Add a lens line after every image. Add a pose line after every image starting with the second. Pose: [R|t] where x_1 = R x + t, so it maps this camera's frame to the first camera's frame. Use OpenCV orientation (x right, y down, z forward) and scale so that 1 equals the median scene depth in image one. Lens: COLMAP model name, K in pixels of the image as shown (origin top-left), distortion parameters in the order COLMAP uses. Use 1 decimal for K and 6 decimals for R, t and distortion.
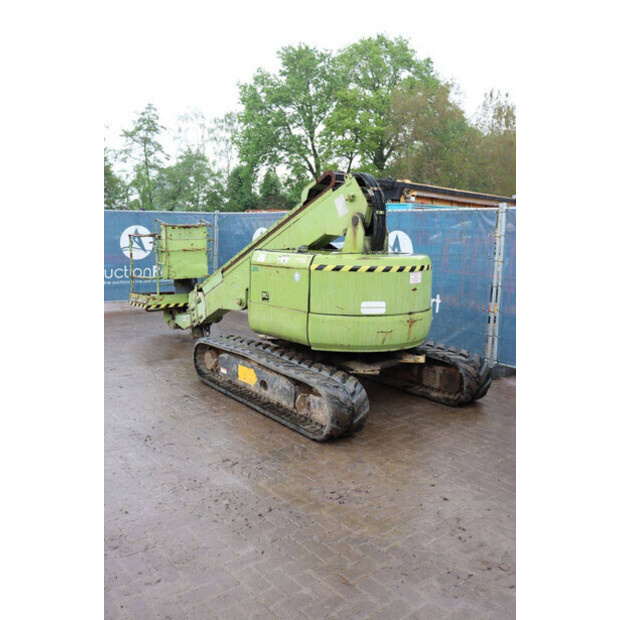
lens RADIAL K [[565.8, 0, 315.2], [0, 565.8, 294.1], [0, 0, 1]] dist [-0.127586, 0.125712]
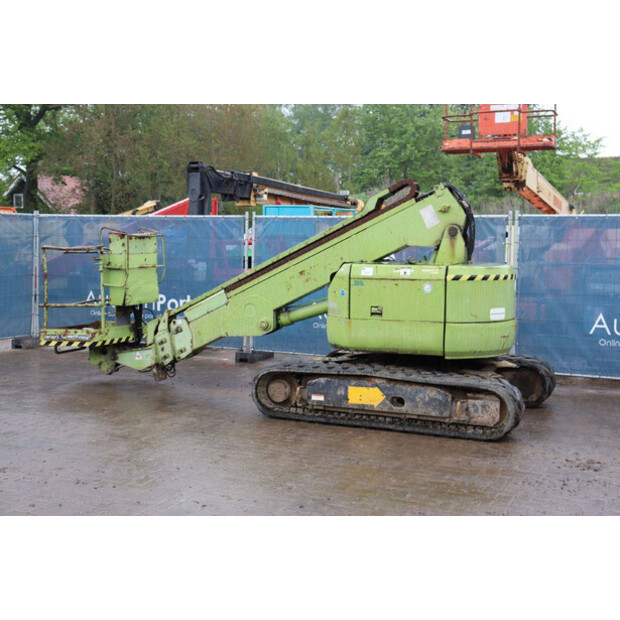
lens RADIAL K [[860.8, 0, 319.4], [0, 860.8, 301.5], [0, 0, 1]] dist [0.076863, 0.000000]
pose [[0.877227, -0.045602, 0.477905, -0.877307], [0.061677, 0.997934, -0.017989, 0.008225], [-0.476098, 0.045256, 0.878227, -0.238140]]
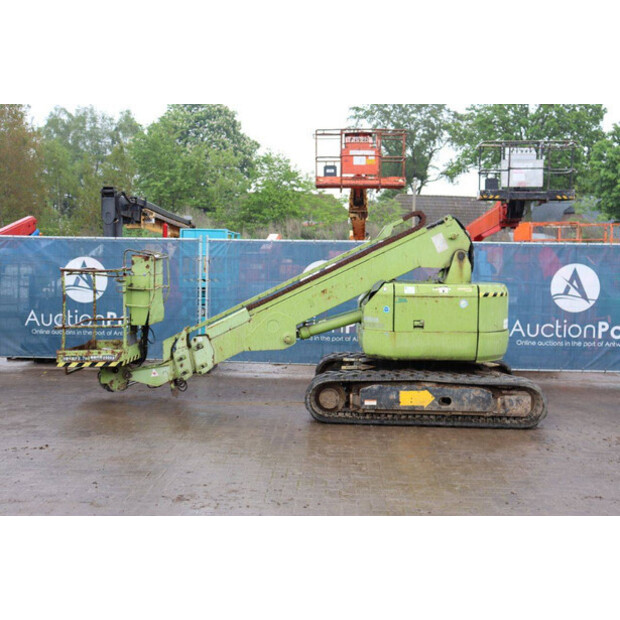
lens RADIAL K [[713.9, 0, 316.2], [0, 713.9, 305.2], [0, 0, 1]] dist [-0.007177, 0.000000]
pose [[0.652552, -0.059463, 0.755408, -1.285590], [0.085585, 0.996321, 0.004495, -0.057380], [-0.752896, 0.061718, 0.655240, 0.234270]]
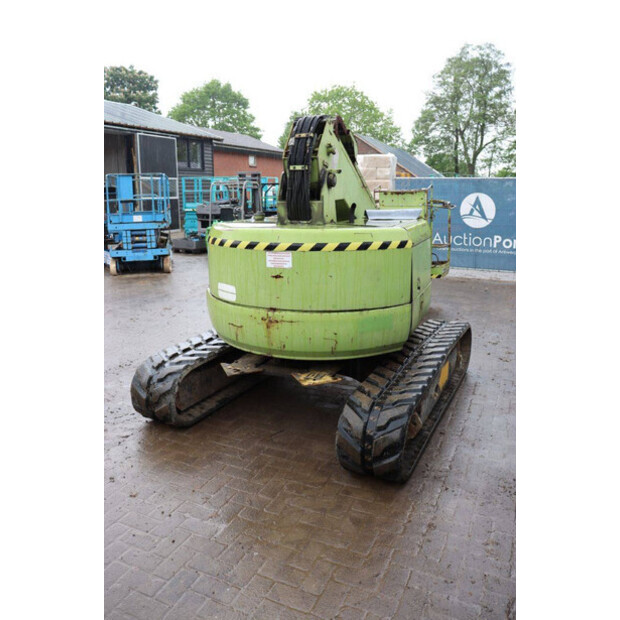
lens RADIAL K [[507.0, 0, 299.7], [0, 507.0, 304.6], [0, 0, 1]] dist [-0.162531, 0.126934]
pose [[0.433824, 0.169276, -0.884953, 0.709364], [-0.084777, 0.985504, 0.146950, -0.064948], [0.897000, 0.011274, 0.441886, 0.712221]]
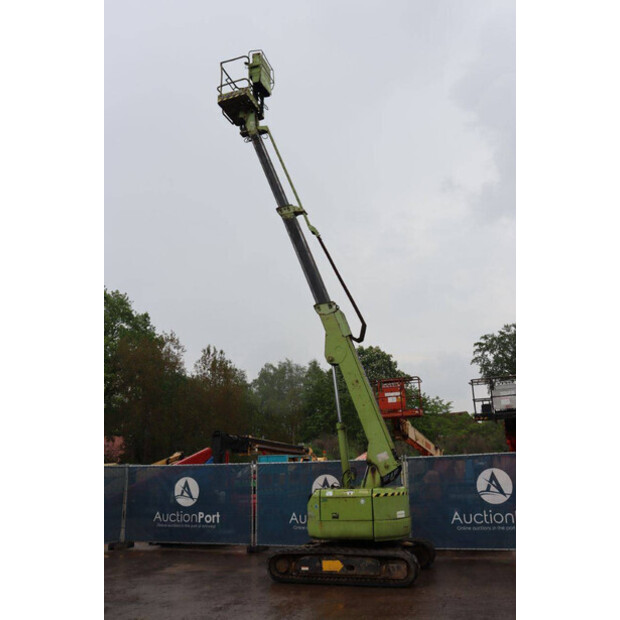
lens RADIAL K [[565.8, 0, 309.0], [0, 565.8, 303.3], [0, 0, 1]] dist [-0.127586, 0.125712]
pose [[0.846769, 0.109916, 0.520481, -1.133781], [0.104963, 0.924663, -0.366035, 0.017685], [-0.521502, 0.364578, 0.771439, -0.526587]]
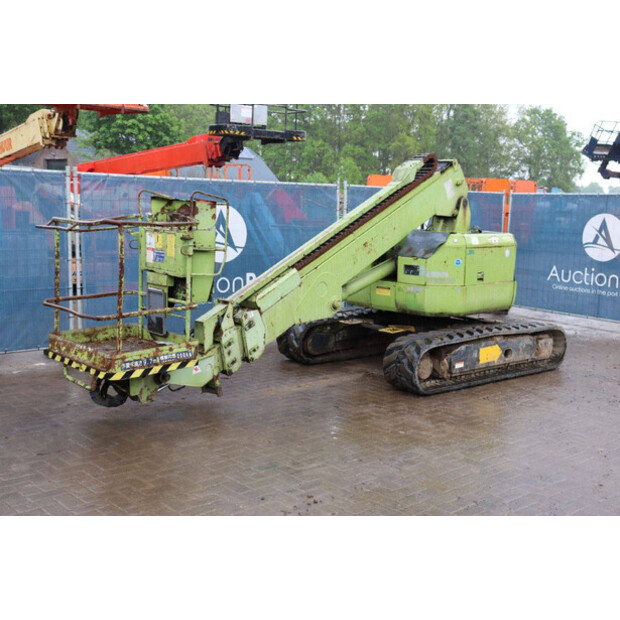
lens RADIAL K [[747.0, 0, 308.7], [0, 747.0, 303.9], [0, 0, 1]] dist [0.024614, 0.000000]
pose [[-0.038659, -0.150066, 0.987920, -1.468845], [0.089631, 0.984153, 0.153001, -0.189131], [-0.995224, 0.094463, -0.024596, 1.368681]]
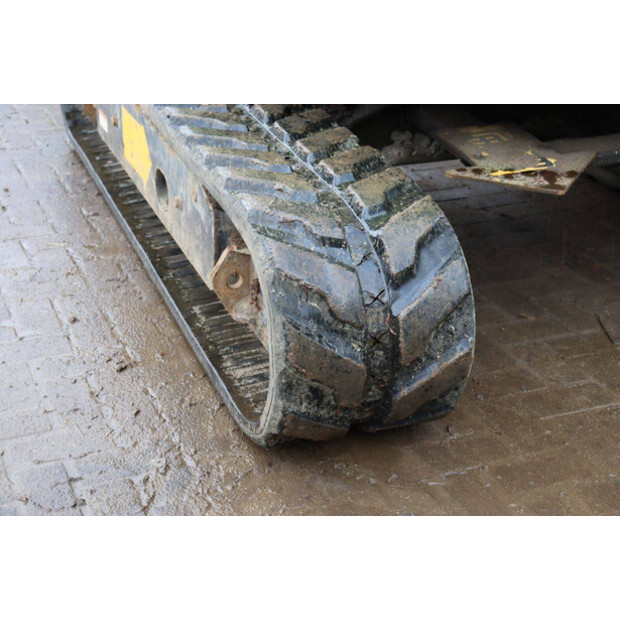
lens RADIAL K [[1042.6, 0, 309.6], [0, 1042.6, 308.3], [0, 0, 1]] dist [0.156161, 0.000000]
pose [[0.955896, 0.124214, -0.266147, 0.123411], [-0.030926, 0.943698, 0.329360, 0.039895], [0.292073, -0.306603, 0.905918, 0.499208]]
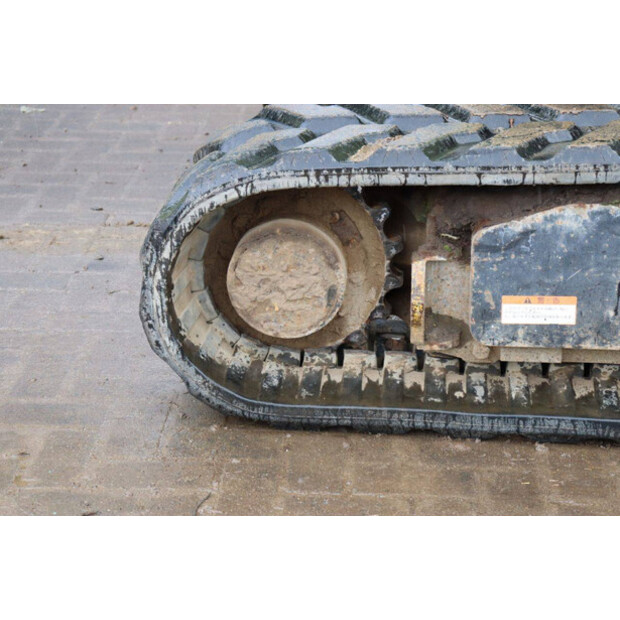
lens RADIAL K [[1453.0, 0, 309.4], [0, 1453.0, 308.5], [0, 0, 1]] dist [0.333802, 0.000000]
pose [[0.666750, -0.305431, 0.679821, -0.539849], [0.101125, 0.940807, 0.323507, -0.011329], [-0.738389, -0.146951, 0.658169, 0.826522]]
